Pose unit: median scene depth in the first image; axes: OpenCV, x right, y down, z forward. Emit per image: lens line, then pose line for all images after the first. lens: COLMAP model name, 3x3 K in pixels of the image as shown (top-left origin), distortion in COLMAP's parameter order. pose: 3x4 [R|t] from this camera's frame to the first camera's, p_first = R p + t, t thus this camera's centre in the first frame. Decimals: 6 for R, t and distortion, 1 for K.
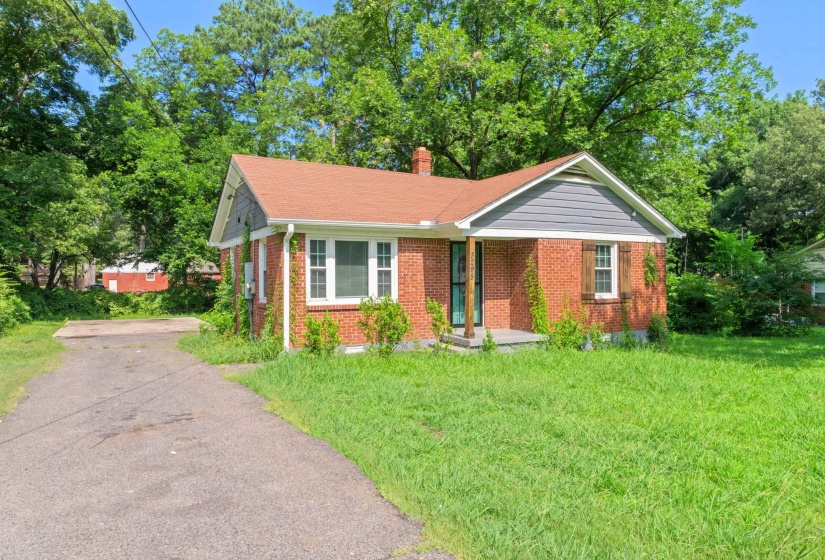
lens RADIAL K [[334.2, 0, 409.6], [0, 334.2, 280.6], [0, 0, 1]] dist [-0.001398, 0.000193]
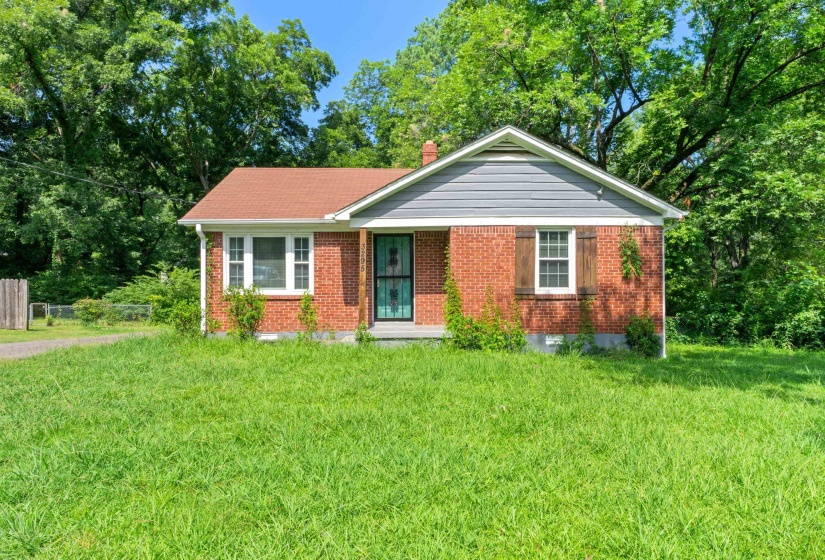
lens RADIAL K [[334.2, 0, 409.6], [0, 334.2, 280.6], [0, 0, 1]] dist [-0.001398, 0.000193]
pose [[0.953912, 0.001368, -0.300084, 0.562938], [0.000275, 0.999985, 0.005433, 0.016608], [0.300087, -0.005265, 0.953897, 0.092912]]
